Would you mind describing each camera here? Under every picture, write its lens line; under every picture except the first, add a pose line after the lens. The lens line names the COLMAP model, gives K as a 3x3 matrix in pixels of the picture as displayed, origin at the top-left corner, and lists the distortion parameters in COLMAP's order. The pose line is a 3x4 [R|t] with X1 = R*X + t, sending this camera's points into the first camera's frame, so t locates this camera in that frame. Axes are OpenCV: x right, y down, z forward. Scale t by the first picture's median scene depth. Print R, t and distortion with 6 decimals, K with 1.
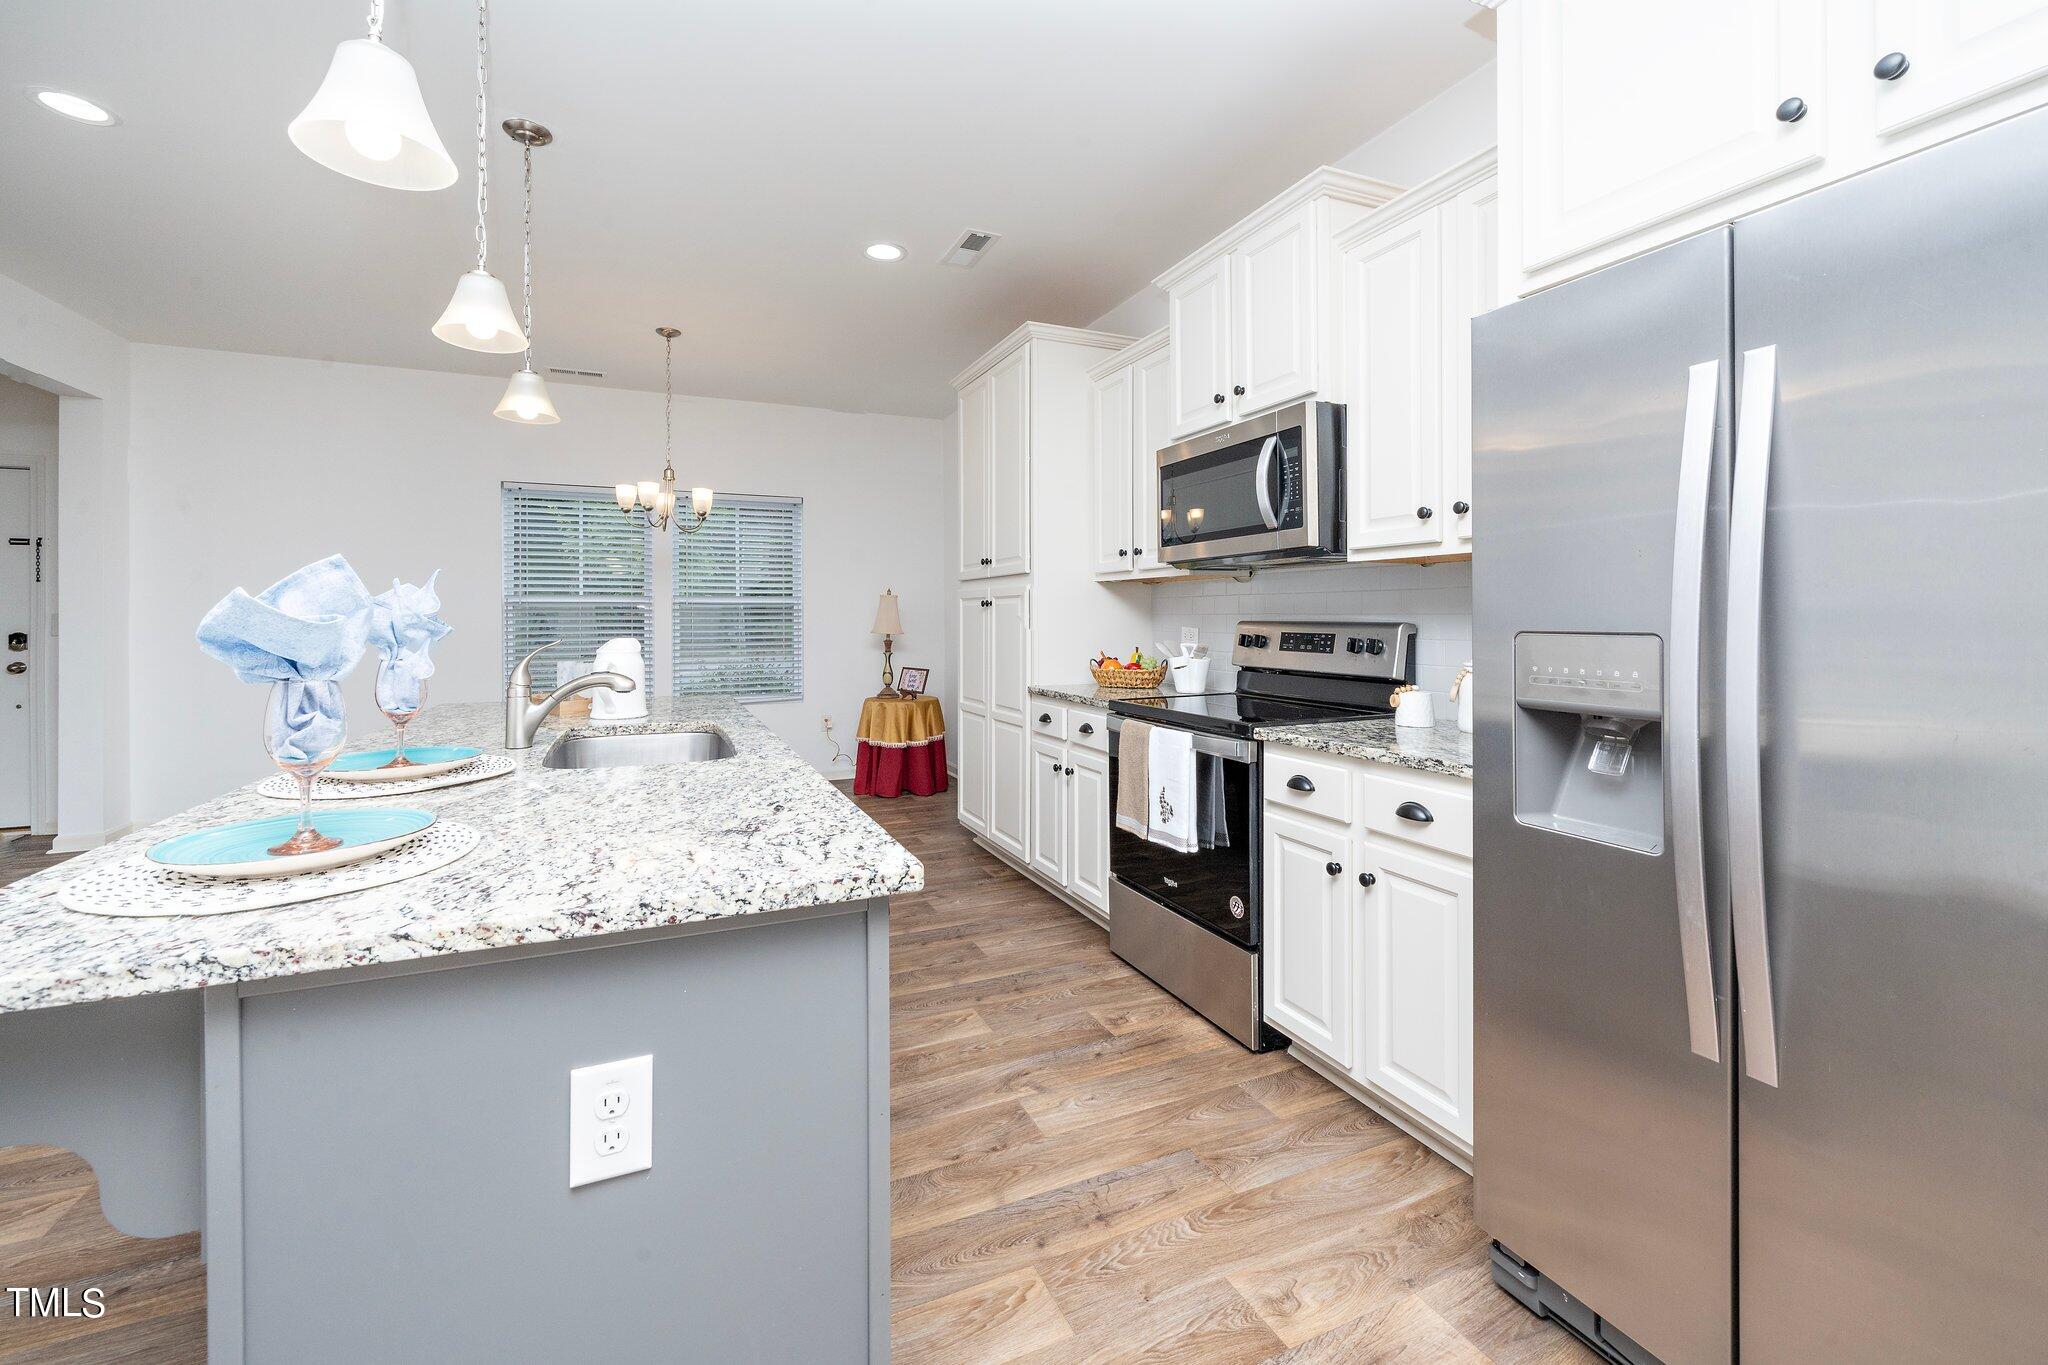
lens RADIAL K [[838.4, 0, 997.0], [0, 838.4, 617.0], [0, 0, 1]] dist [-0.000798, -0.000138]
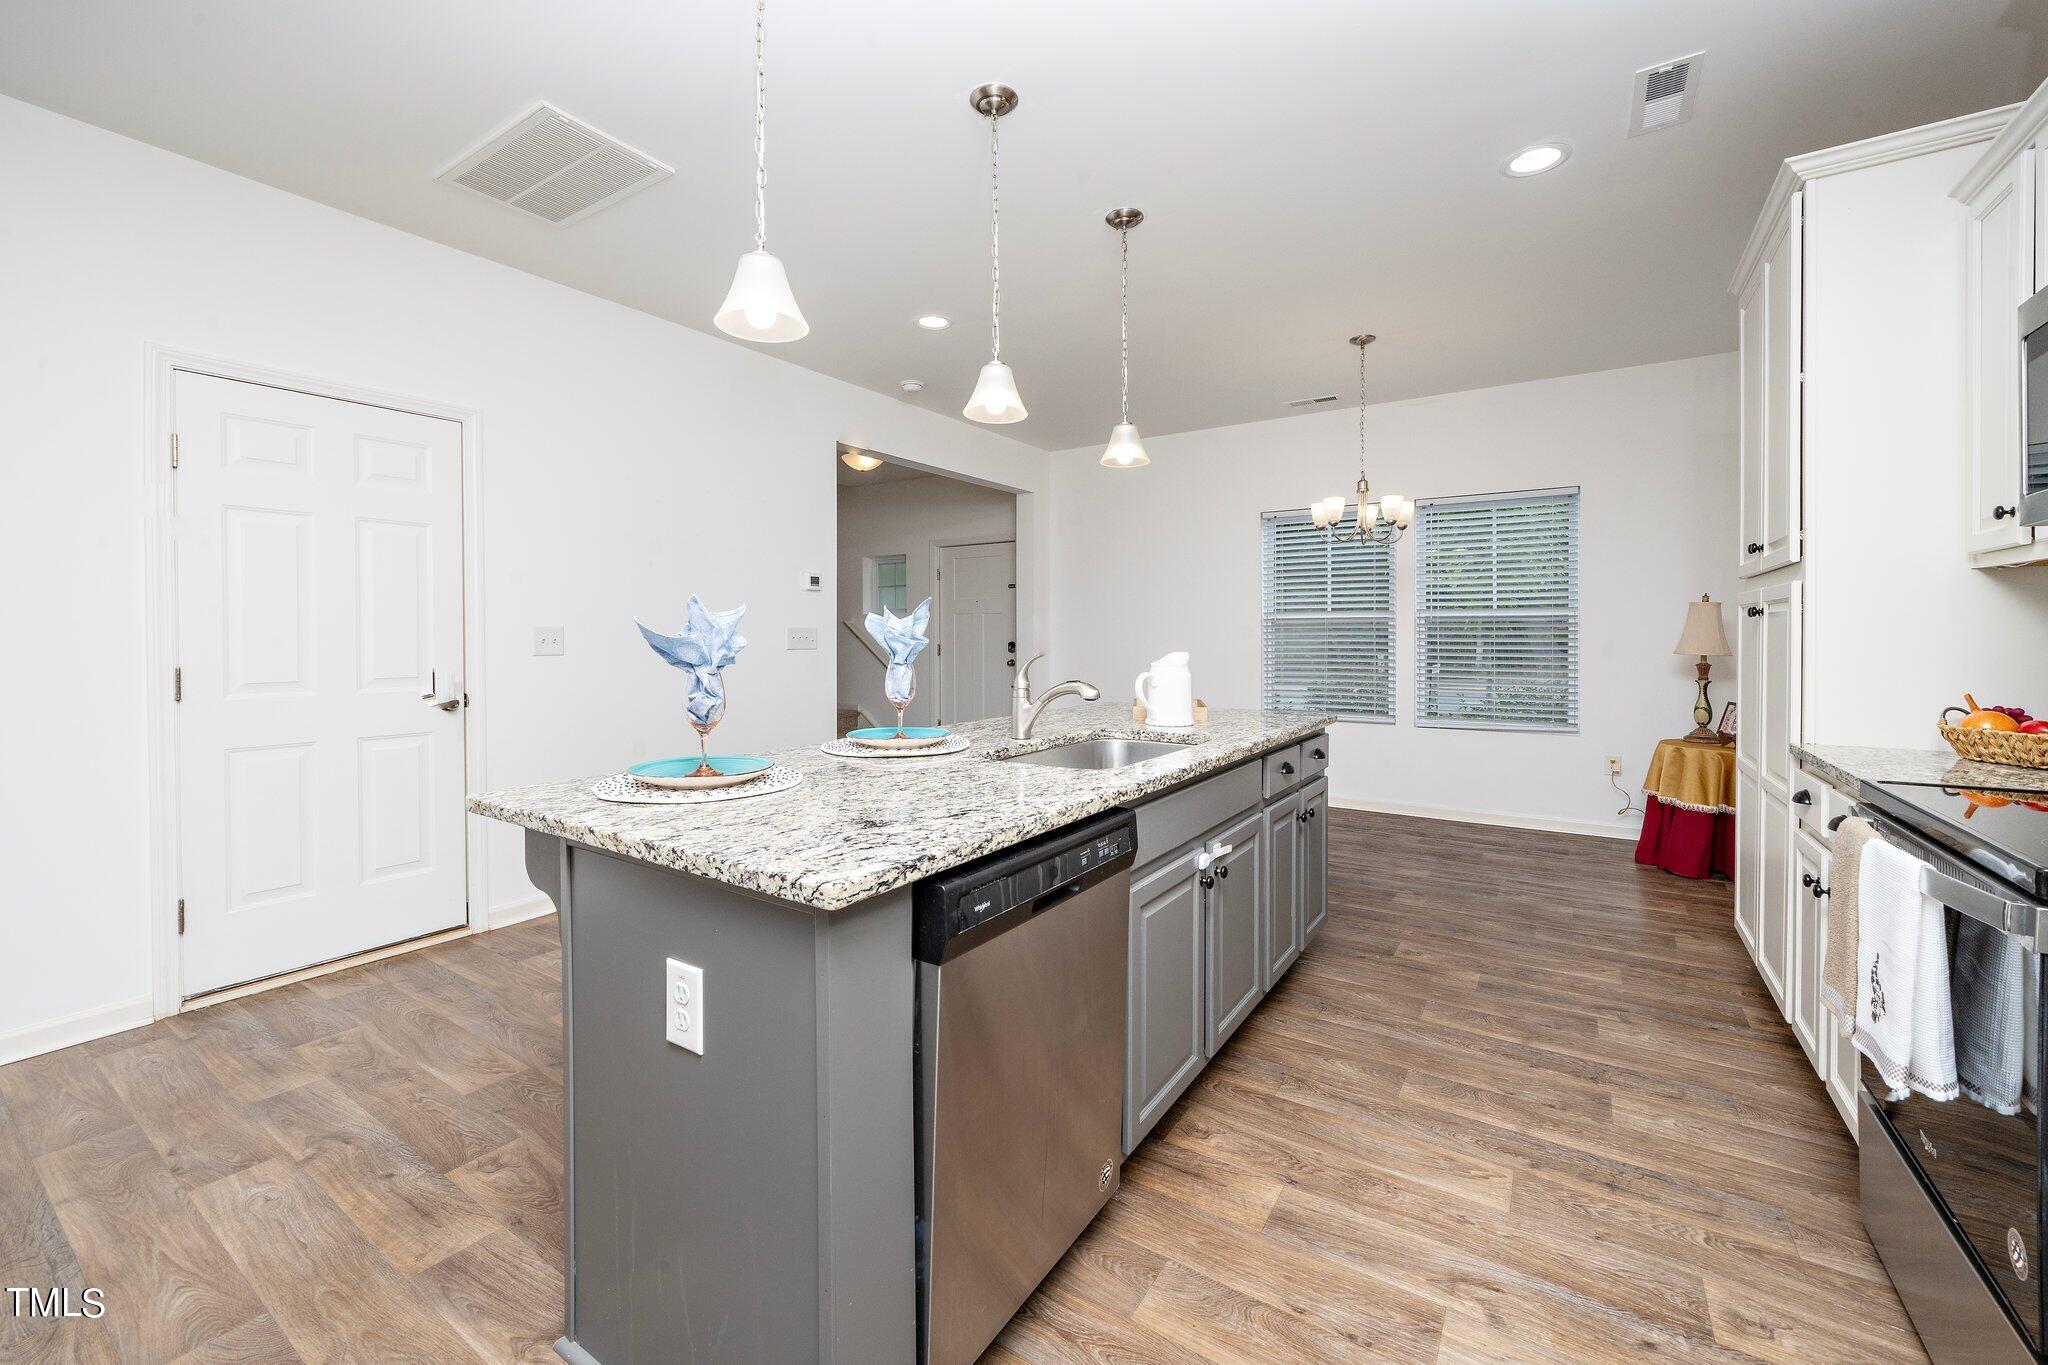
lens RADIAL K [[812.9, 0, 1017.5], [0, 812.9, 640.5], [0, 0, 1]] dist [-0.001640, -0.000219]
pose [[0.543321, 0.008995, -0.839477, 0.336585], [0.000274, 0.999941, 0.010892, -0.001111], [0.839525, -0.006148, 0.543286, 0.269304]]
